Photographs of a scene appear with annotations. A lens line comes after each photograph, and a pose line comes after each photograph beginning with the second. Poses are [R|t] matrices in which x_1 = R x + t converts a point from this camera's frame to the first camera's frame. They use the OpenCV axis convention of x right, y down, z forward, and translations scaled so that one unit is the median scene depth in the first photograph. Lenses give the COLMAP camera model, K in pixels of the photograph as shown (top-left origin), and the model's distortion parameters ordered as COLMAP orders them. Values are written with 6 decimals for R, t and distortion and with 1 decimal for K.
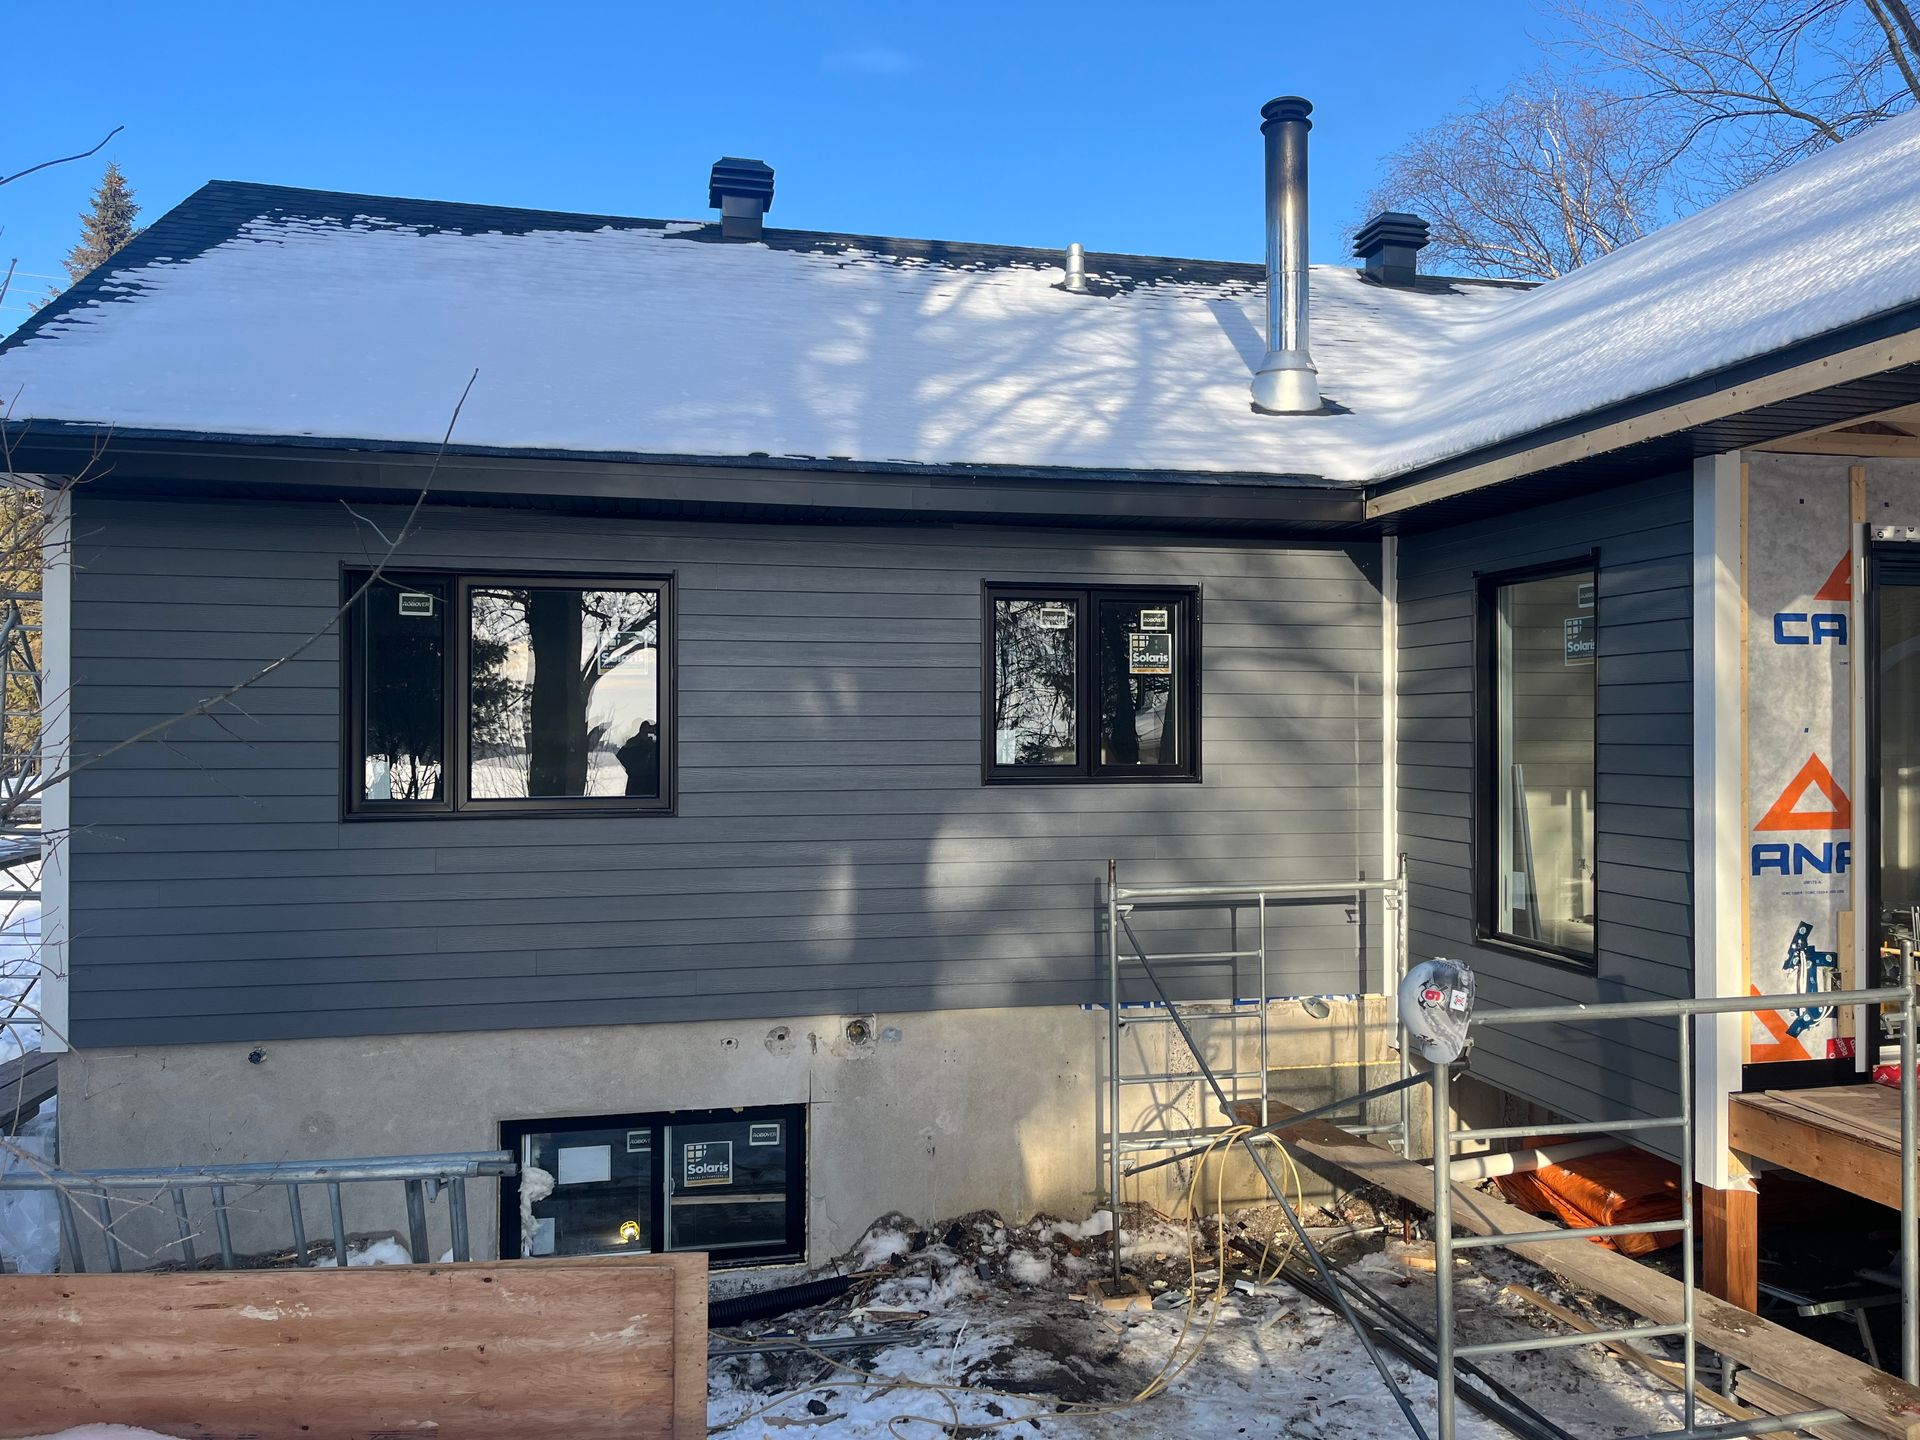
lens RADIAL K [[1469.6, 0, 971.8], [0, 1469.6, 742.3], [0, 0, 1]] dist [0.056486, -0.006267]
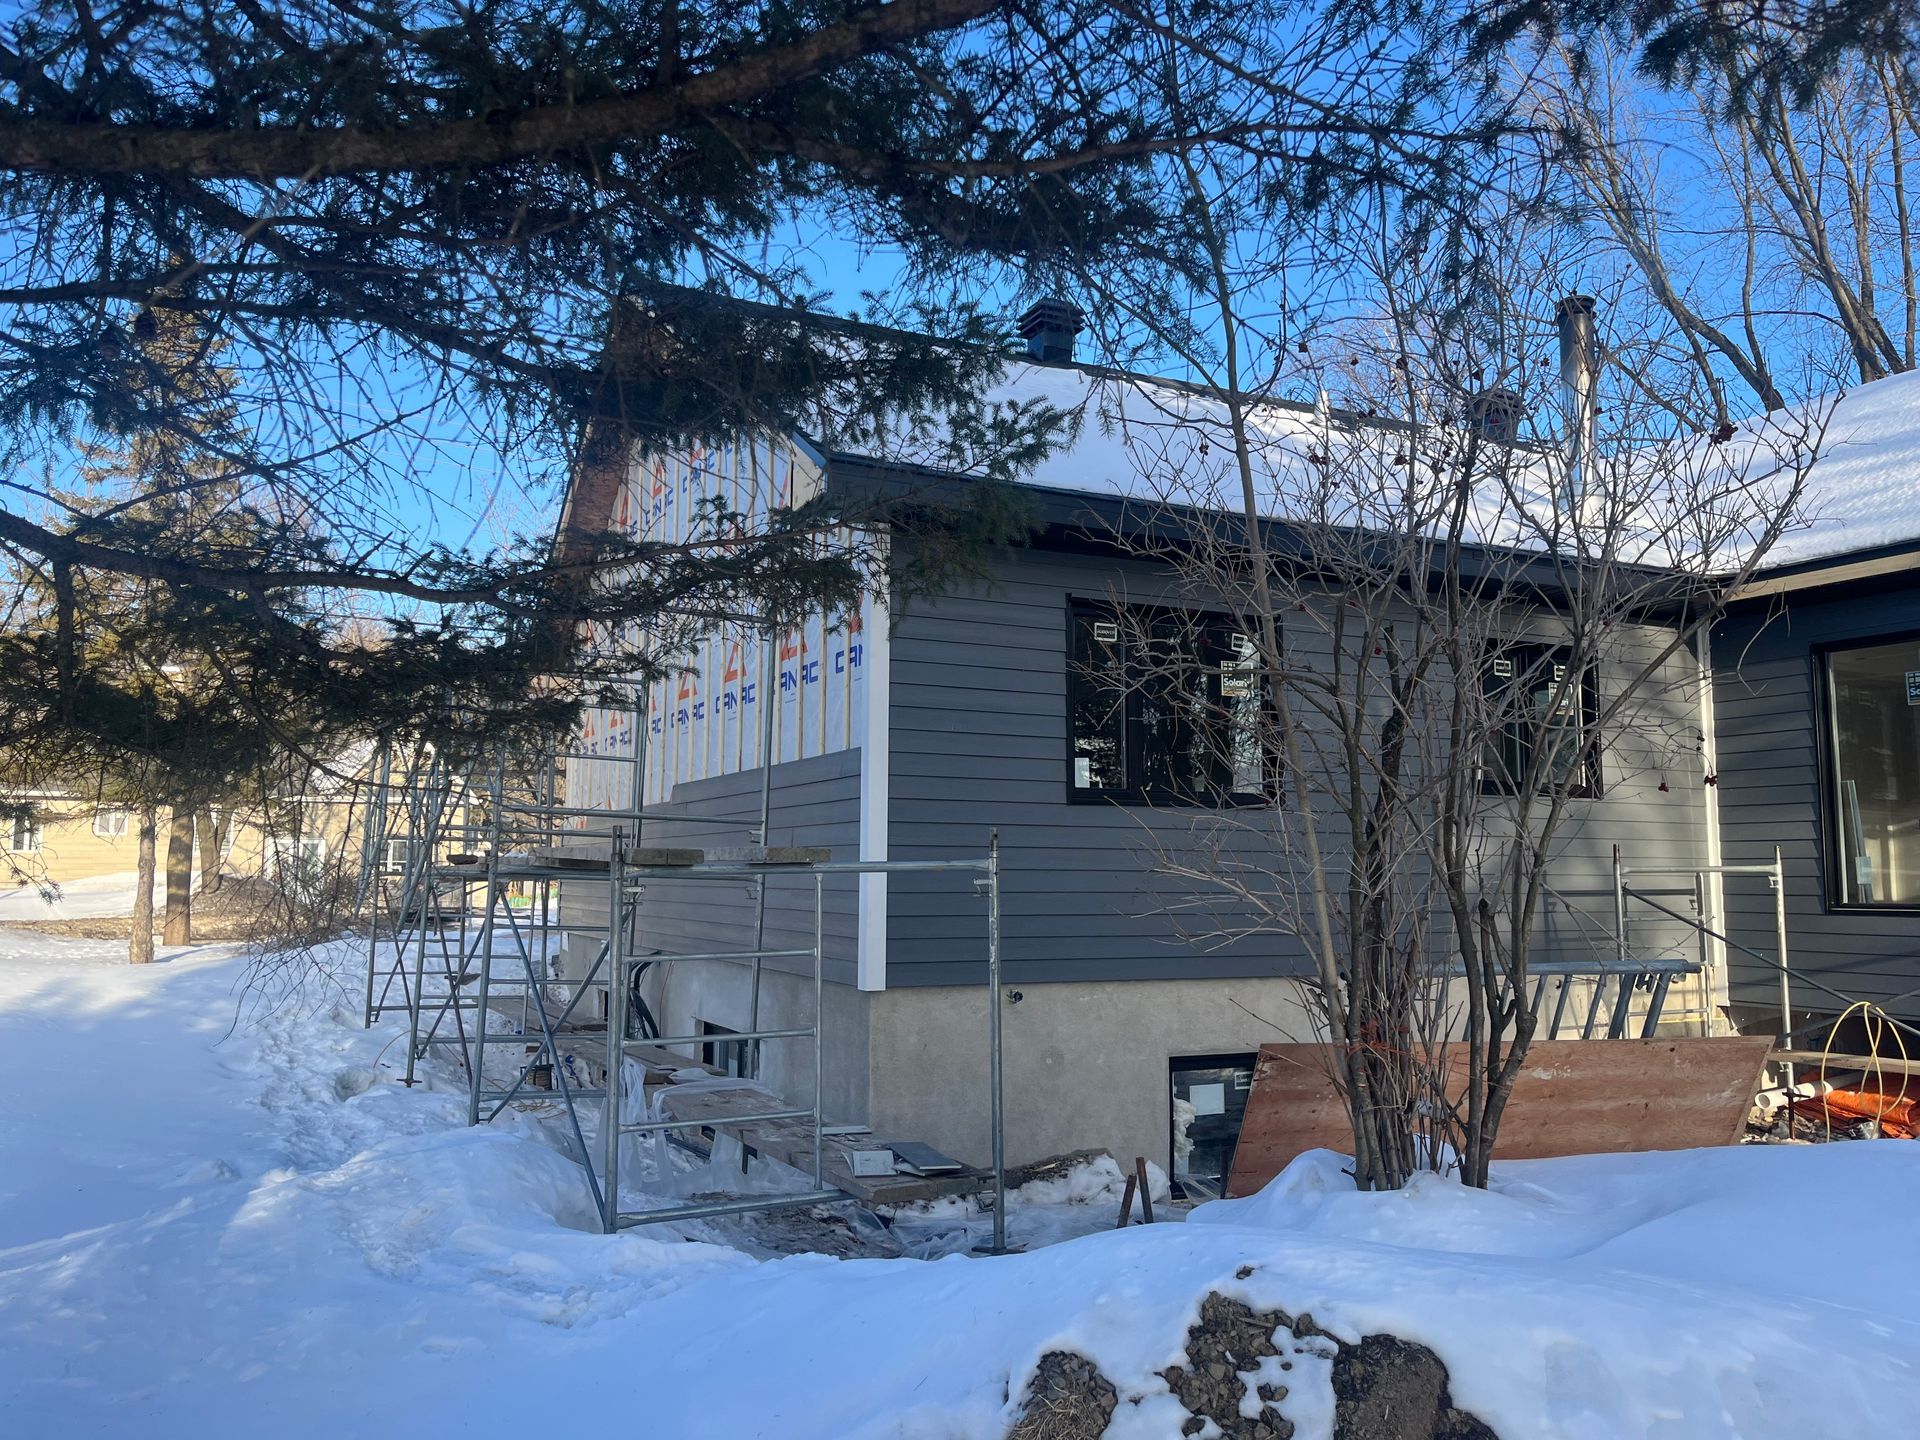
lens RADIAL K [[1469.6, 0, 971.8], [0, 1469.6, 742.3], [0, 0, 1]] dist [0.056486, -0.006267]
pose [[0.967488, 0.024375, 0.251739, -0.768971], [0.002599, 0.994334, -0.106266, 0.125244], [-0.252903, 0.103465, 0.961943, -0.139311]]
